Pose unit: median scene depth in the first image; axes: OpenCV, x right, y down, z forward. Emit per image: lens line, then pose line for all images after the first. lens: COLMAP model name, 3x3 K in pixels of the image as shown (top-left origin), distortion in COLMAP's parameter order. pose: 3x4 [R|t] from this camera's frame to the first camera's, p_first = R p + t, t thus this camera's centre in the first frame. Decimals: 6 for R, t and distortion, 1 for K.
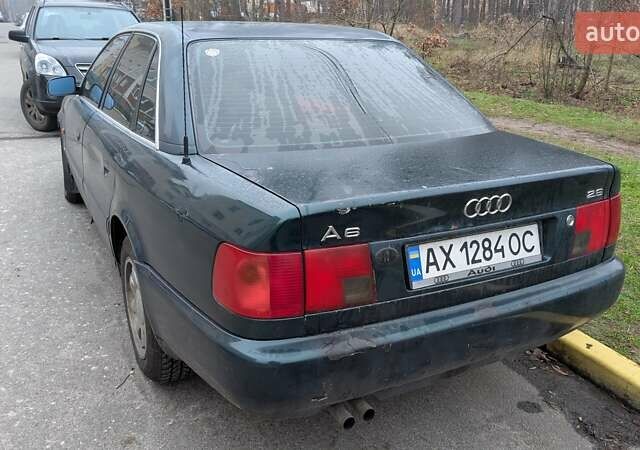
lens RADIAL K [[582.7, 0, 325.2], [0, 582.7, 223.9], [0, 0, 1]] dist [0.066162, -0.130551]
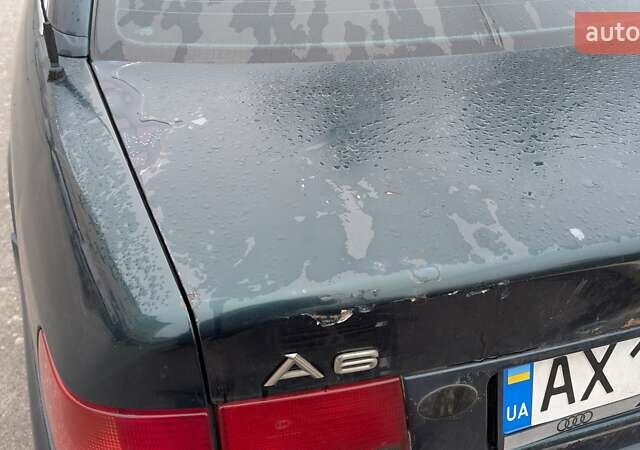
lens RADIAL K [[582.7, 0, 325.2], [0, 582.7, 223.9], [0, 0, 1]] dist [0.066162, -0.130551]
pose [[0.987699, 0.095958, -0.123461, 0.058032], [-0.059112, 0.960105, 0.273322, -0.151855], [0.144763, -0.262662, 0.953967, 0.606450]]
